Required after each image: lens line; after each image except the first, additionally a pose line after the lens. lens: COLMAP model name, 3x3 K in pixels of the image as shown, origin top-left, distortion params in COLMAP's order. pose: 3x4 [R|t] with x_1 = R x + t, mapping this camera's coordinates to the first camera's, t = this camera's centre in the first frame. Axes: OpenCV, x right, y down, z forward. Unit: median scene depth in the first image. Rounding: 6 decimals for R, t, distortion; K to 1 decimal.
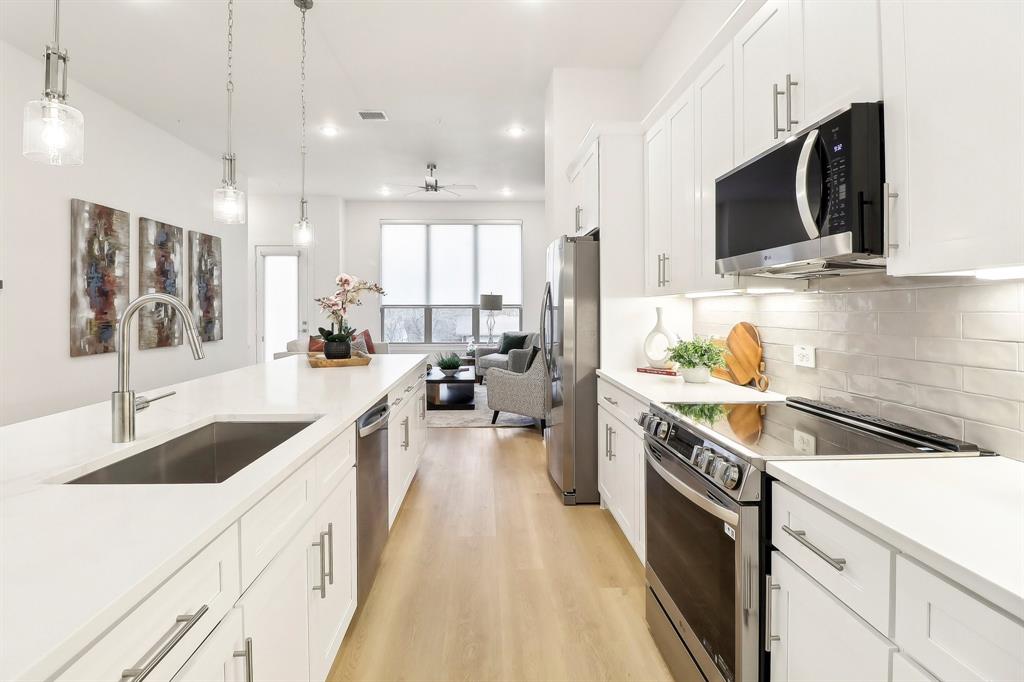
lens RADIAL K [[499.3, 0, 496.4], [0, 499.3, 306.6], [0, 0, 1]] dist [-0.010680, -0.003008]
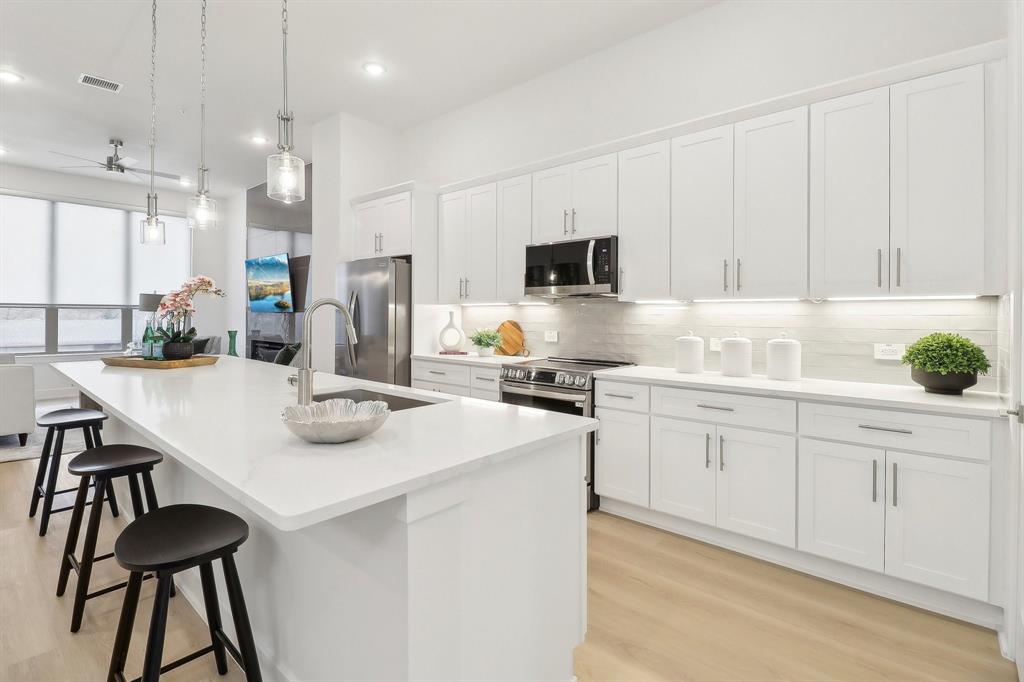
lens RADIAL K [[499.3, 0, 516.6], [0, 499.3, 314.2], [0, 0, 1]] dist [-0.010680, -0.003008]
pose [[0.670975, 0.007667, 0.741440, -0.851697], [-0.013263, 0.999911, 0.001662, 0.006061], [-0.741361, -0.010949, 0.671017, -0.222136]]
